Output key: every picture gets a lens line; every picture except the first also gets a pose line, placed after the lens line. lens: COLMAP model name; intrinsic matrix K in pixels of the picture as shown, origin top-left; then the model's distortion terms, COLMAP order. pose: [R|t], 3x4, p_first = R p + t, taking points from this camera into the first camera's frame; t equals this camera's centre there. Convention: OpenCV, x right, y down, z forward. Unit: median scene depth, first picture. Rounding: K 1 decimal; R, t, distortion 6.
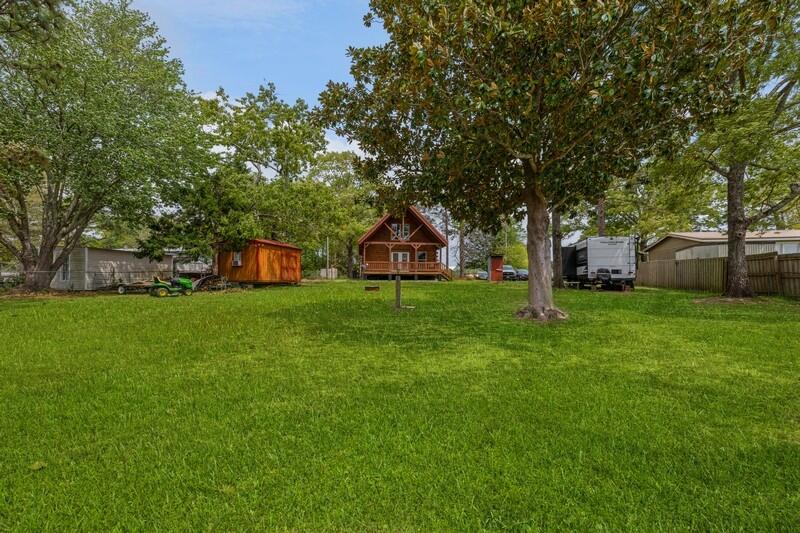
lens RADIAL K [[357.4, 0, 402.5], [0, 357.4, 275.7], [0, 0, 1]] dist [0.000382, 0.000115]
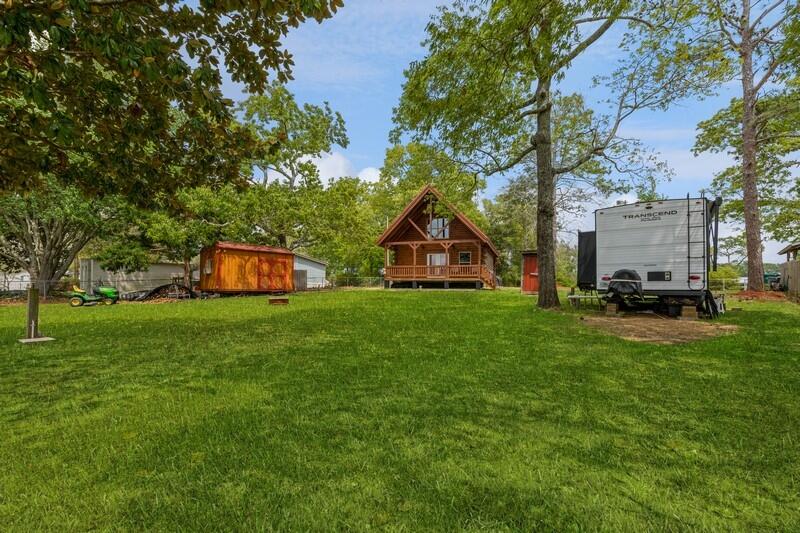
lens RADIAL K [[357.4, 0, 402.5], [0, 357.4, 275.7], [0, 0, 1]] dist [0.000382, 0.000115]
pose [[0.907148, -0.009949, -0.420695, 0.282495], [0.003274, 0.999857, -0.016585, -0.002915], [0.420800, 0.013668, 0.907050, 0.248603]]
